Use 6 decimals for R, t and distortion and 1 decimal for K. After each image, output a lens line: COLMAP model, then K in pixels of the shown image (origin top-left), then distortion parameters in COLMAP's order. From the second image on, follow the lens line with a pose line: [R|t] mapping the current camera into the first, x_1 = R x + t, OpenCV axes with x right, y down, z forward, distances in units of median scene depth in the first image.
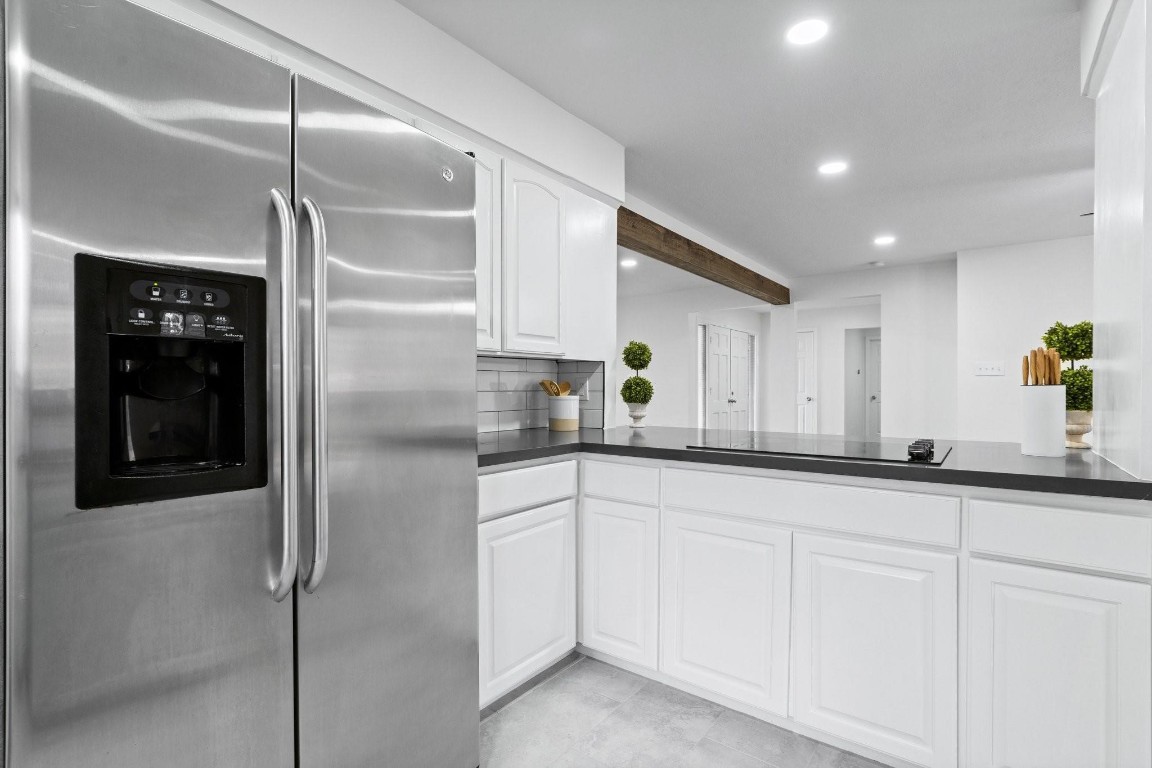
lens RADIAL K [[544.6, 0, 575.6], [0, 544.6, 388.9], [0, 0, 1]] dist [-0.019529, 0.006945]
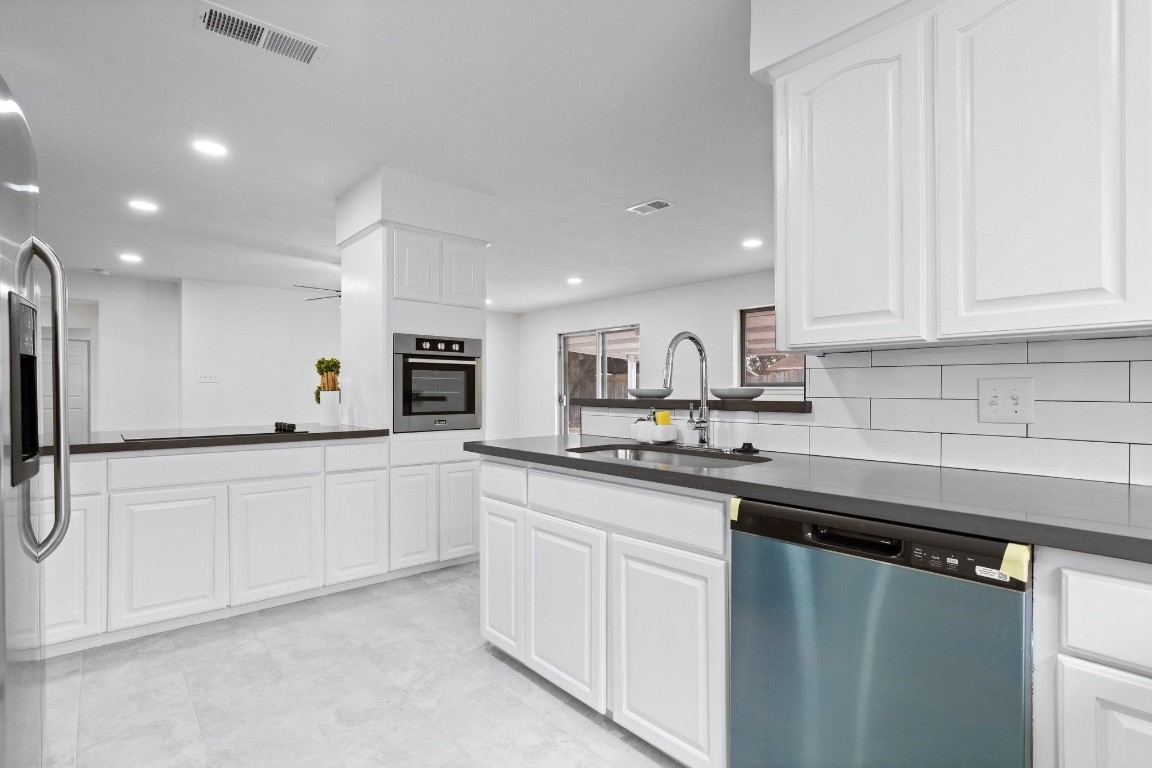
lens RADIAL K [[550.2, 0, 577.3], [0, 550.2, 392.1], [0, 0, 1]] dist [-0.009878, 0.000954]
pose [[0.197641, -0.003535, 0.980268, -0.643321], [0.004531, 0.999986, 0.002693, -0.002018], [-0.980264, 0.003909, 0.197655, -0.202602]]
